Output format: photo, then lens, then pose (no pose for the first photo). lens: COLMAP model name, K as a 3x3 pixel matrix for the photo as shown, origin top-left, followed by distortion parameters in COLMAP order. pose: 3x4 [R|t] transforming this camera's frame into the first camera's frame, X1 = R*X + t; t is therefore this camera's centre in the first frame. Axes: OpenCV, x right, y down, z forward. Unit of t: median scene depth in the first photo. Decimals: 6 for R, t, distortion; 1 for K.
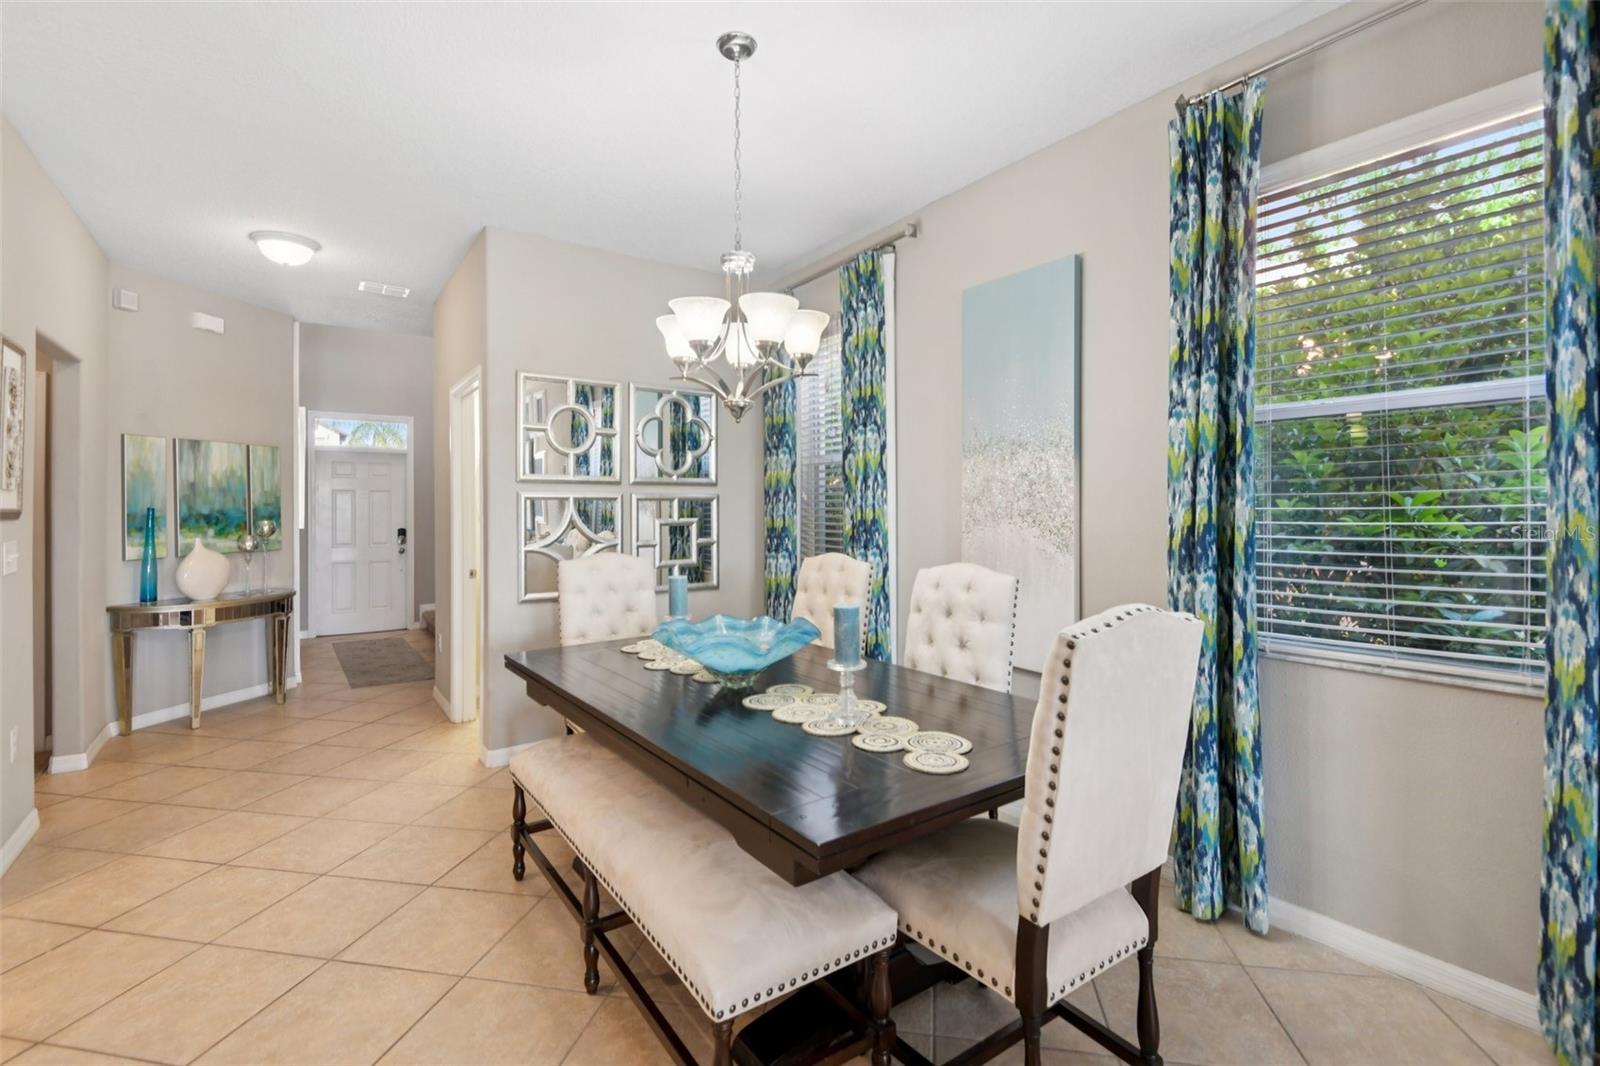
lens RADIAL K [[725.7, 0, 863.1], [0, 725.7, 512.1], [0, 0, 1]] dist [0.010656, -0.010722]
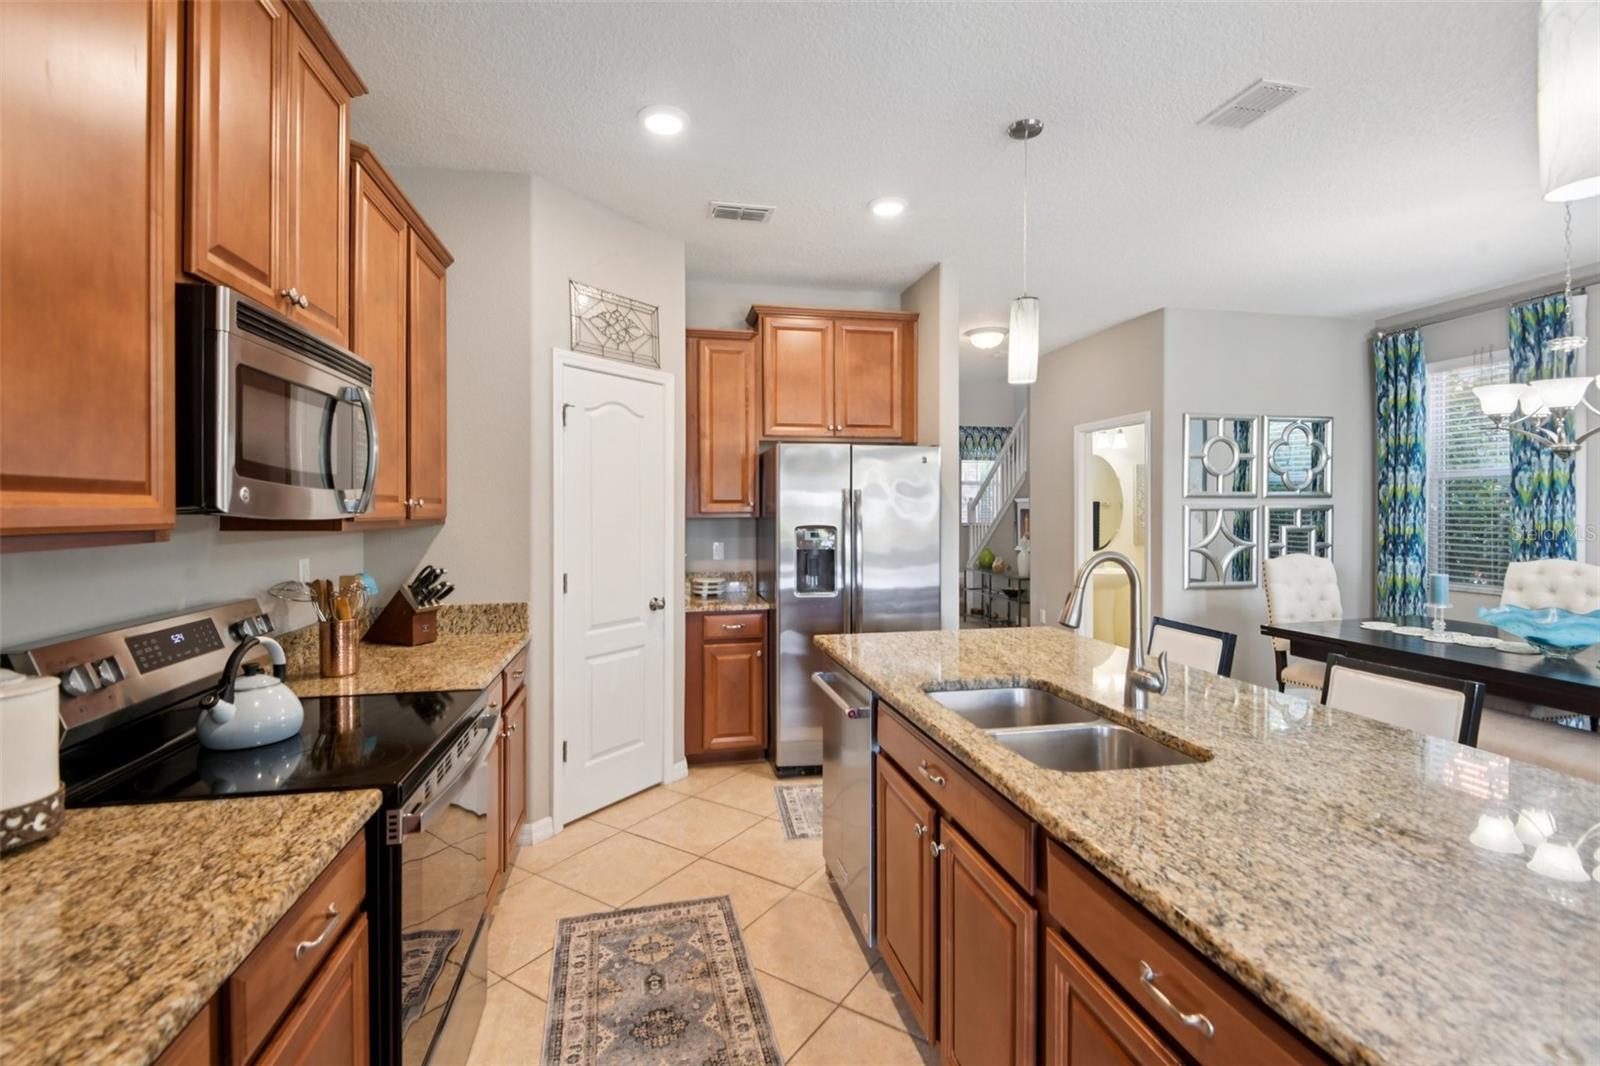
lens RADIAL K [[725.7, 0, 800.0], [0, 725.7, 514.6], [0, 0, 1]] dist [0.010656, -0.010722]
pose [[0.903177, 0.005745, -0.429230, -0.739795], [-0.001525, 0.999947, 0.010175, -0.031037], [0.429265, -0.008535, 0.903138, -0.687096]]
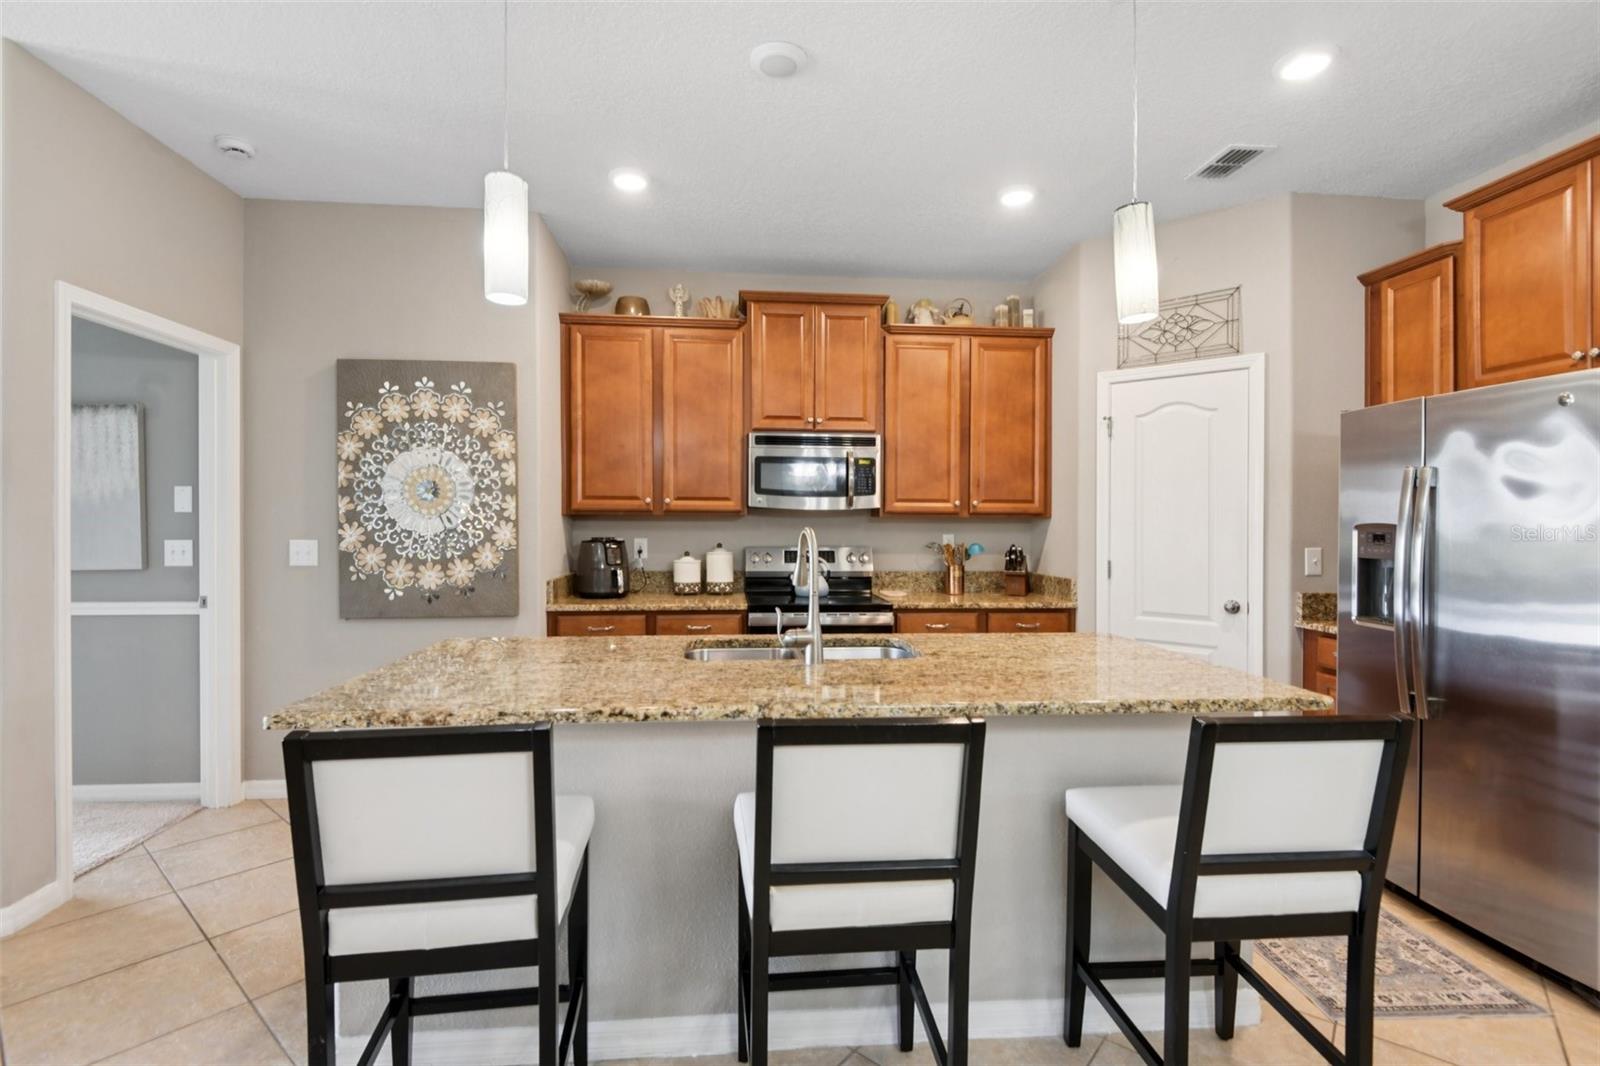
lens RADIAL K [[725.7, 0, 795.1], [0, 725.7, 521.5], [0, 0, 1]] dist [0.010656, -0.010722]
pose [[-0.525438, 0.002363, -0.850829, -0.113893], [-0.002190, 0.999989, 0.004130, -0.003088], [0.850829, 0.004034, -0.525427, 0.390302]]
